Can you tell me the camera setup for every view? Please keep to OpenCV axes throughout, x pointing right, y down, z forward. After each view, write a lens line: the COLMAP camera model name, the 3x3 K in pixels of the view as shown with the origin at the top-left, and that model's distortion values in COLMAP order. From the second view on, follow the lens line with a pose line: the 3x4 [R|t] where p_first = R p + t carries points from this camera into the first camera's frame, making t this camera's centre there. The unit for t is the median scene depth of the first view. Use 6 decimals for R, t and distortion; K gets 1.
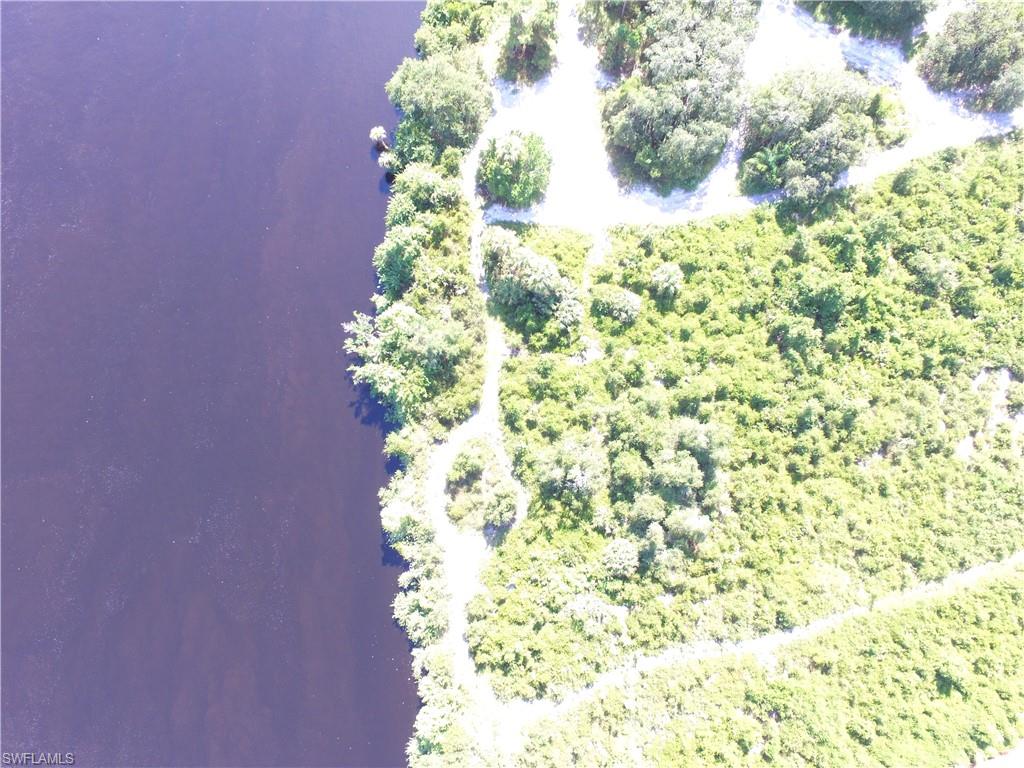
lens RADIAL K [[688.3, 0, 511.8], [0, 688.3, 395.5], [0, 0, 1]] dist [-0.124688, 0.090237]
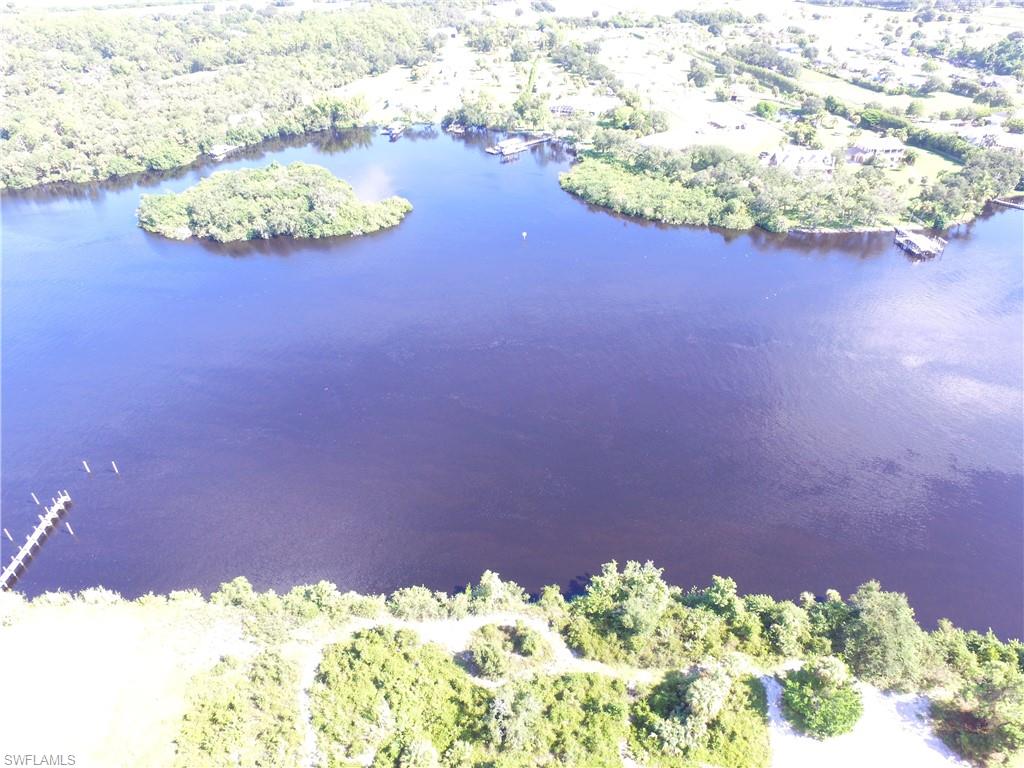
lens RADIAL K [[688.3, 0, 511.5], [0, 688.3, 391.8], [0, 0, 1]] dist [-0.124688, 0.090237]
pose [[-0.122085, 0.572340, -0.810877, 0.600011], [-0.978140, 0.069188, 0.196102, -0.118342], [0.168340, 0.817092, 0.551382, 0.038976]]
